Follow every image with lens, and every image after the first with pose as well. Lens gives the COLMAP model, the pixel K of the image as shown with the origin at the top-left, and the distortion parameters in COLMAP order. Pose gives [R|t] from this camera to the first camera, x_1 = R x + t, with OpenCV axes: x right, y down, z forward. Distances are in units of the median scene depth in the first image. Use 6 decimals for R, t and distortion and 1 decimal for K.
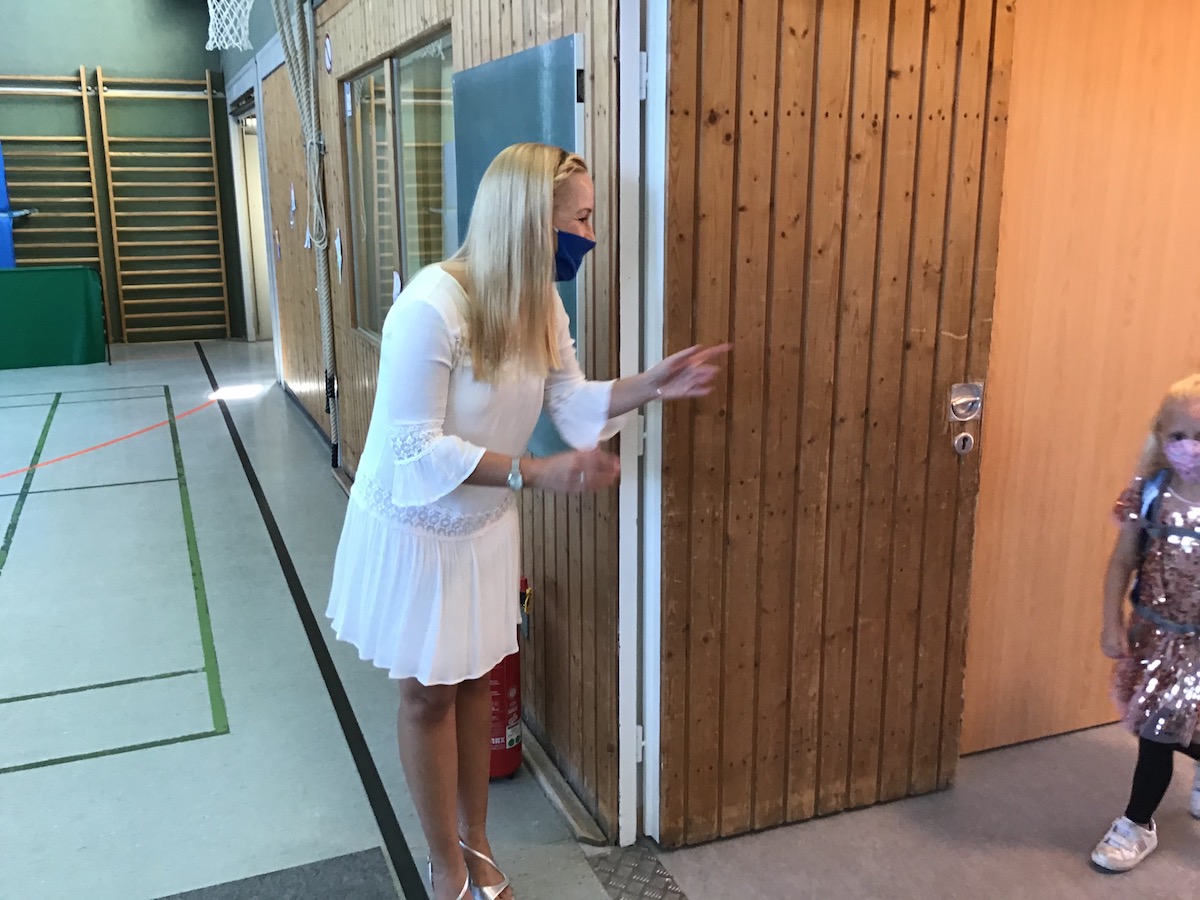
lens RADIAL K [[1100.5, 0, 600.0], [0, 1100.5, 450.0], [0, 0, 1]] dist [0.114651, -0.268390]
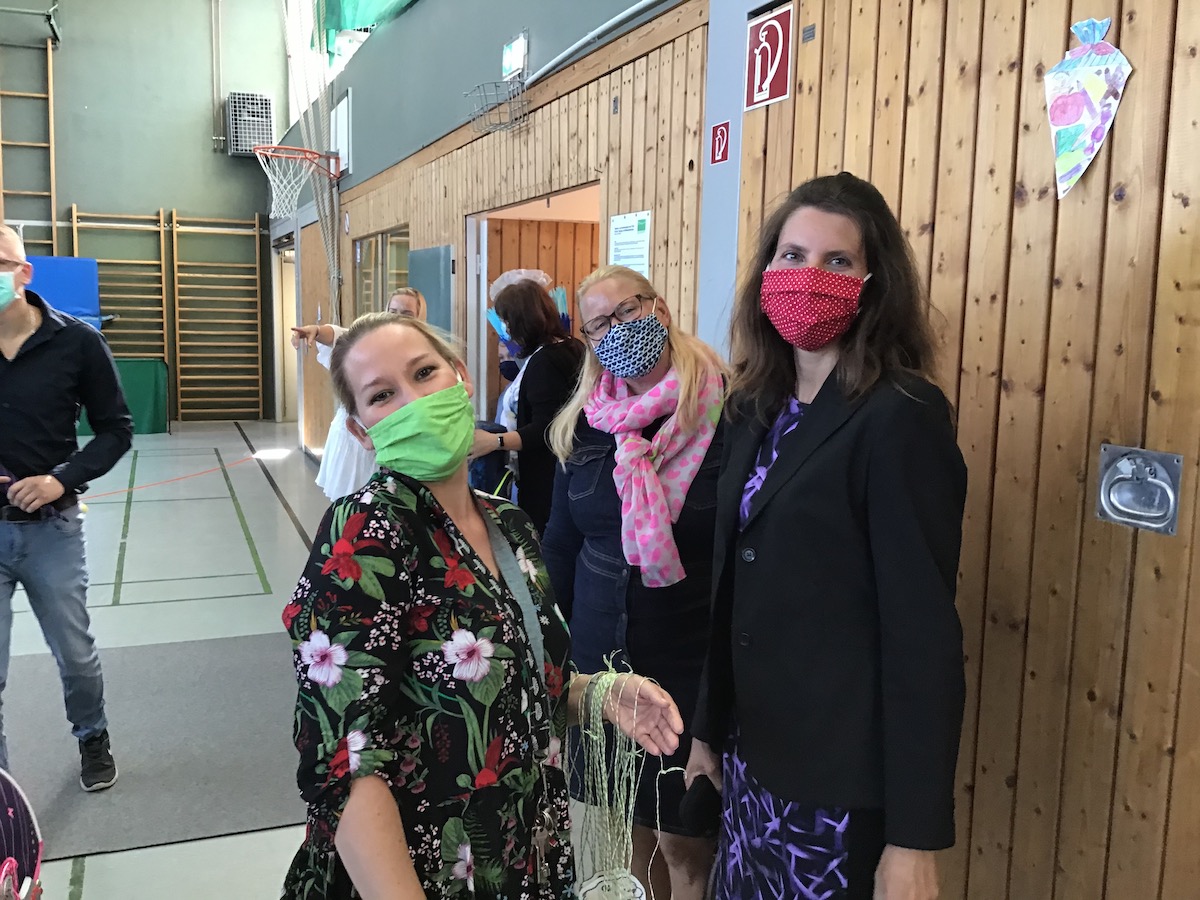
lens RADIAL K [[1099.1, 0, 600.0], [0, 1099.1, 450.0], [0, 0, 1]] dist [0.137190, -0.378729]
pose [[0.999647, 0.024305, -0.010761, 0.081734], [-0.025290, 0.994295, -0.103628, 0.069248], [0.008181, 0.103863, 0.994558, -0.309940]]
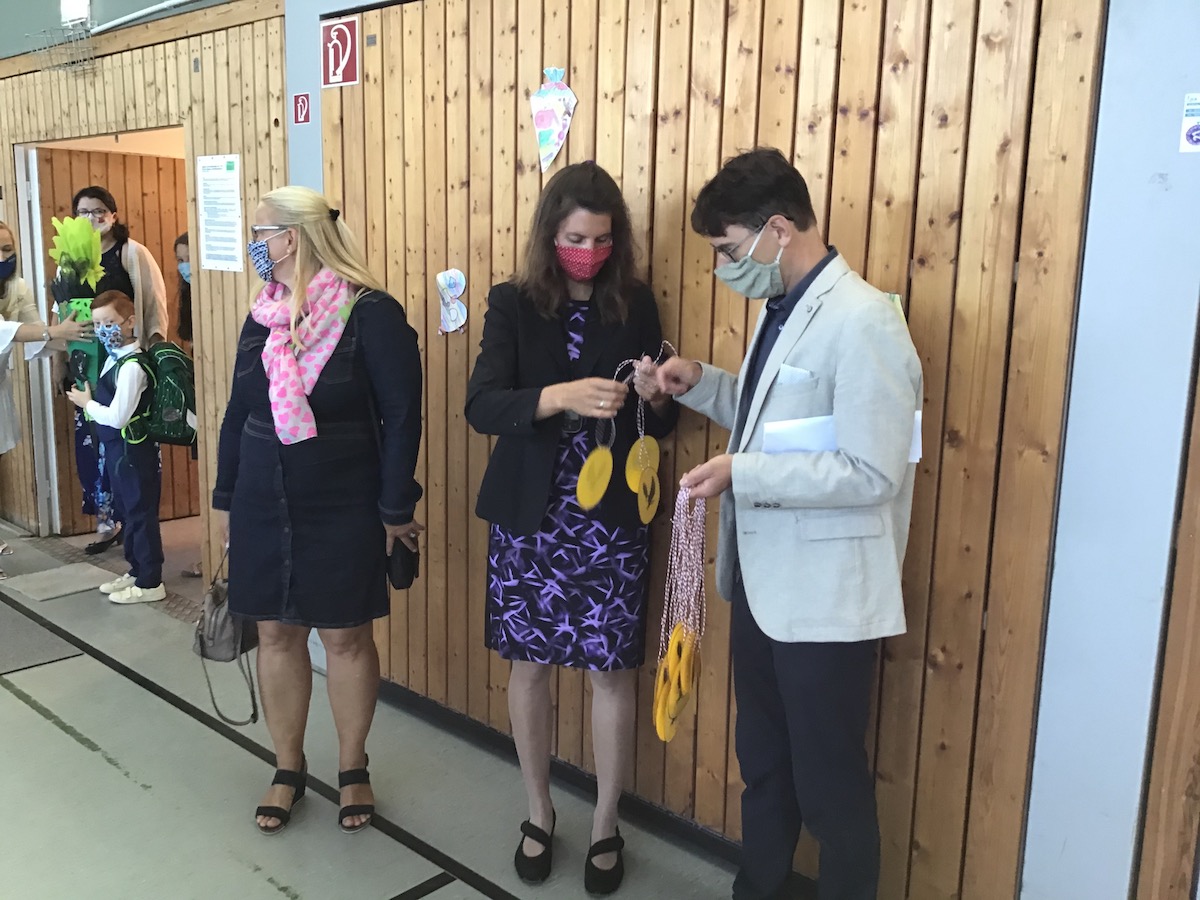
lens RADIAL K [[1105.6, 0, 600.0], [0, 1105.6, 450.0], [0, 0, 1]] dist [0.070039, -0.123884]
pose [[0.907095, -0.048376, 0.418136, 0.031175], [0.069600, 0.996938, -0.035648, 0.100458], [-0.415131, 0.061438, 0.907685, -0.425635]]
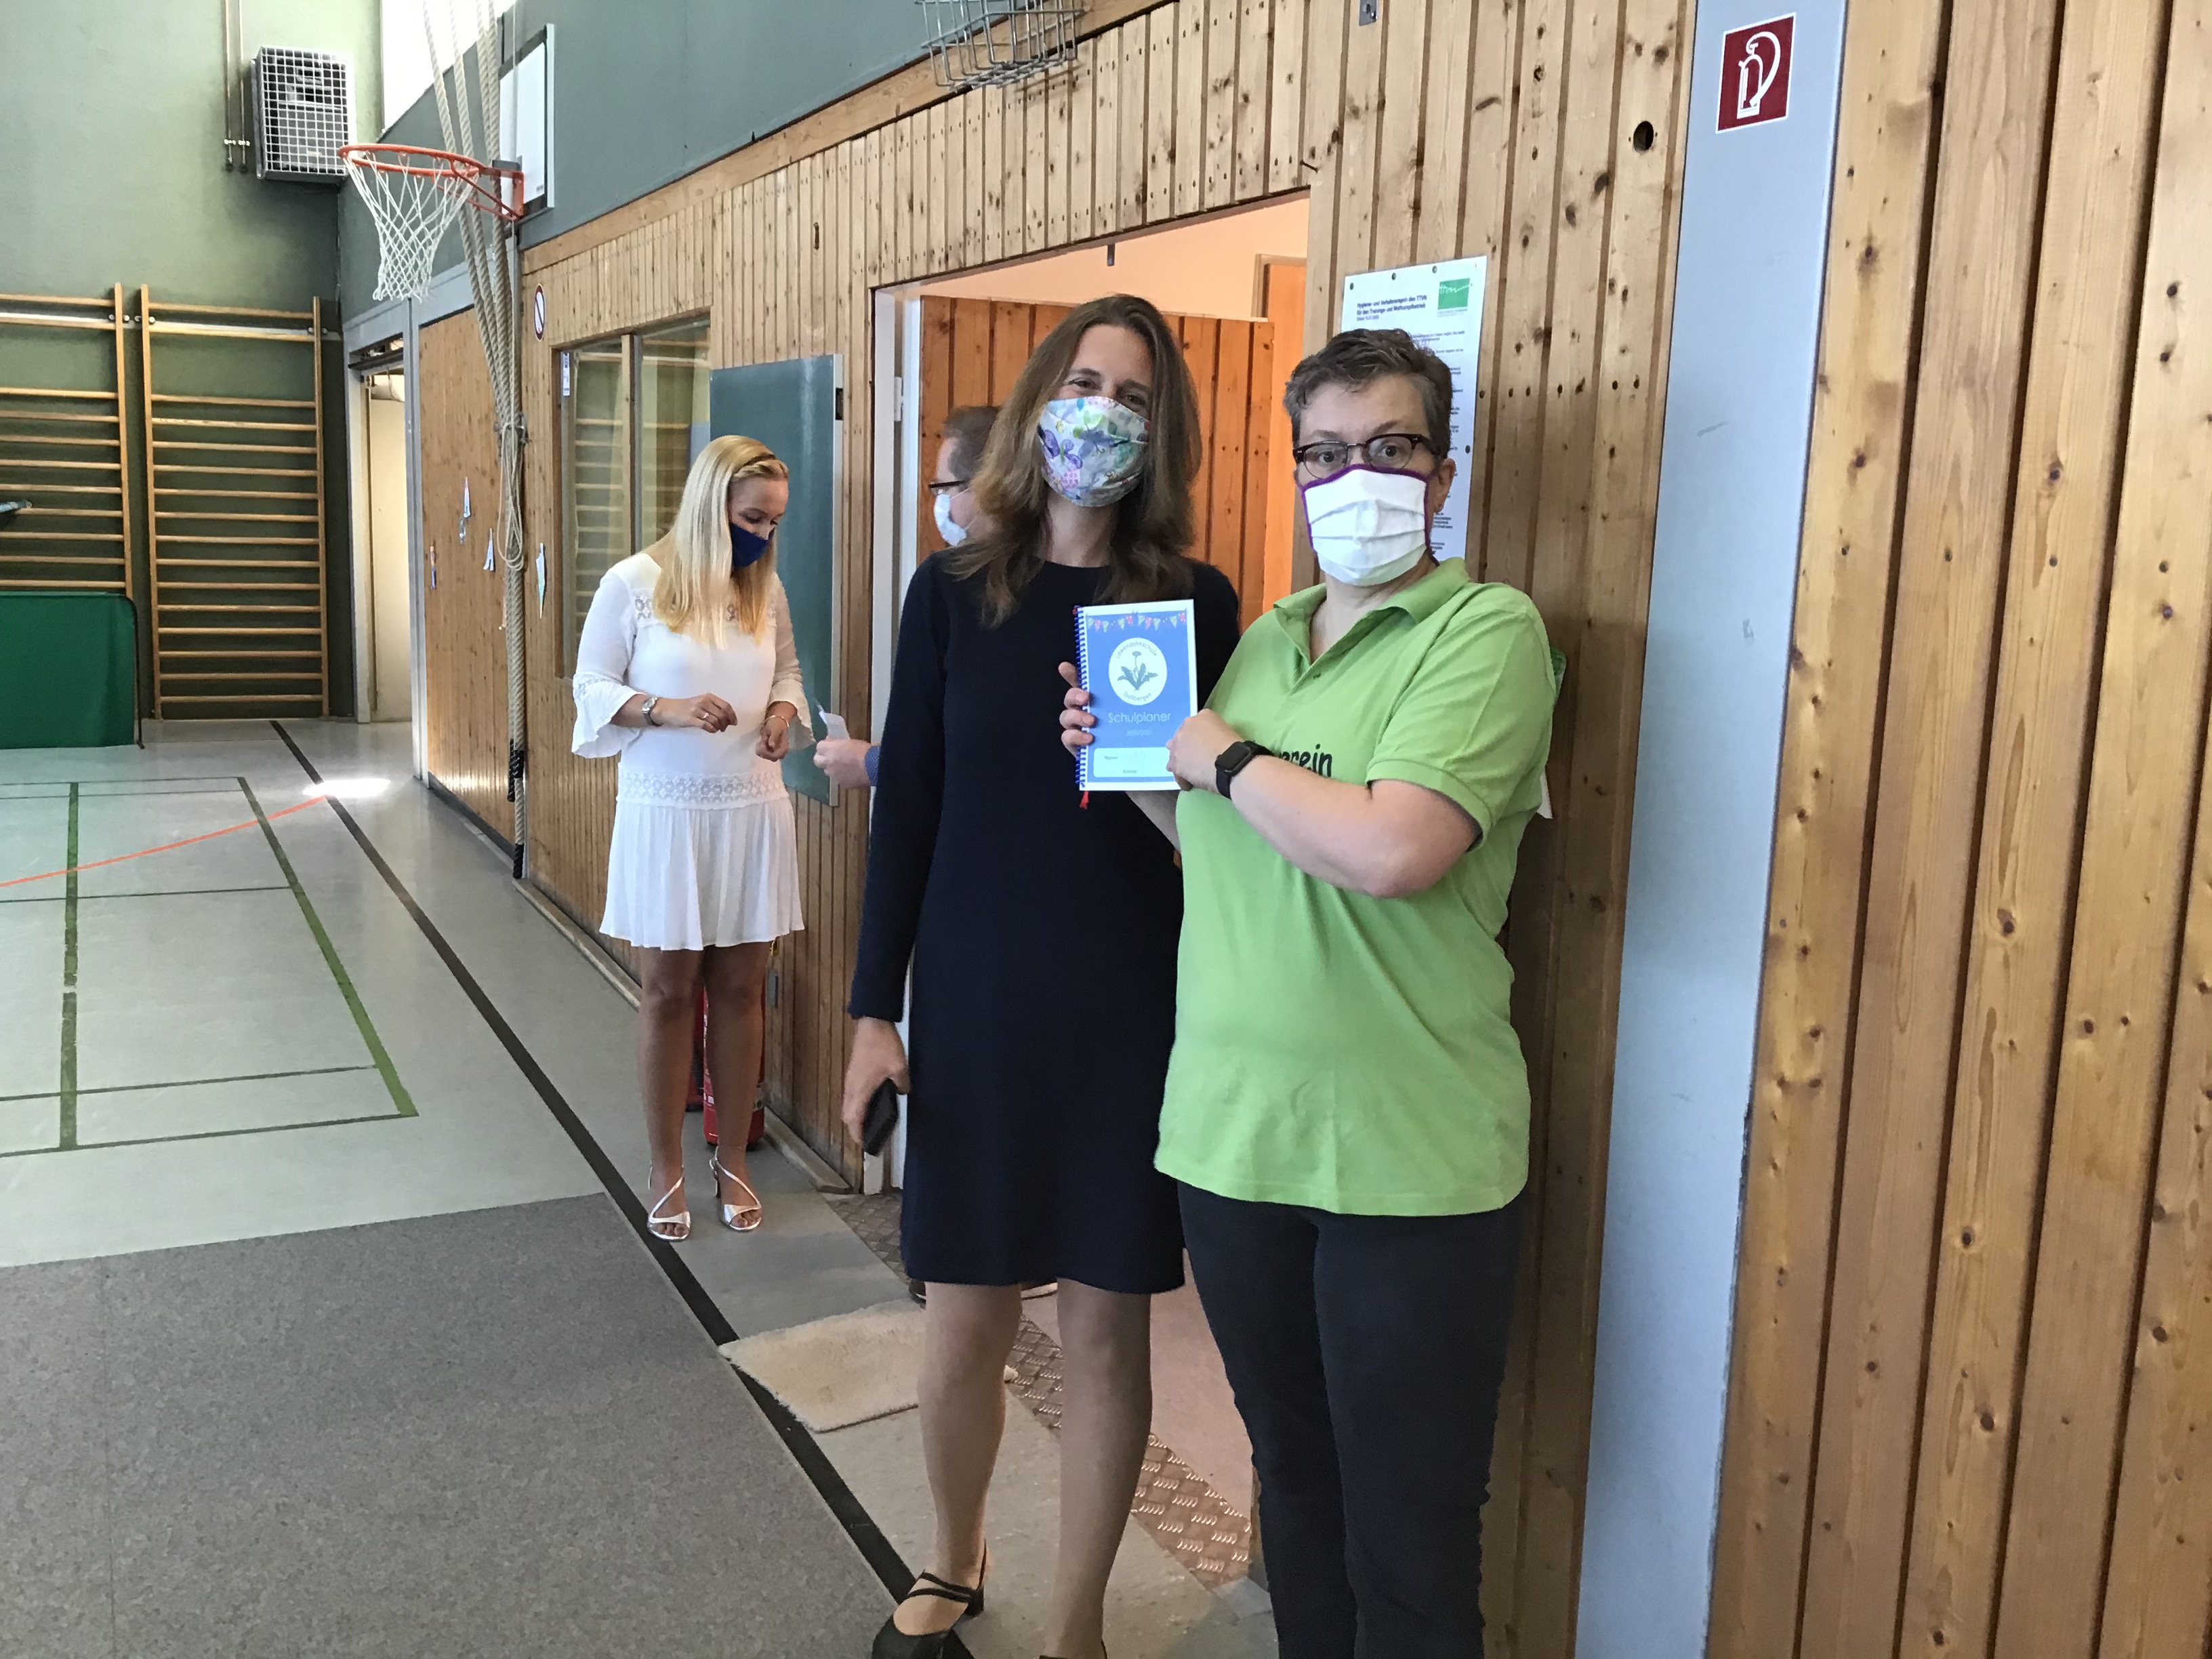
lens RADIAL K [[2028.5, 0, 1106.0], [0, 2028.5, 829.5], [0, 0, 1]] dist [0.114651, -0.268390]
pose [[0.997016, 0.025467, 0.072867, 0.026102], [-0.020002, 0.997000, -0.074768, 0.051036], [-0.074553, 0.073088, 0.994535, -0.221703]]
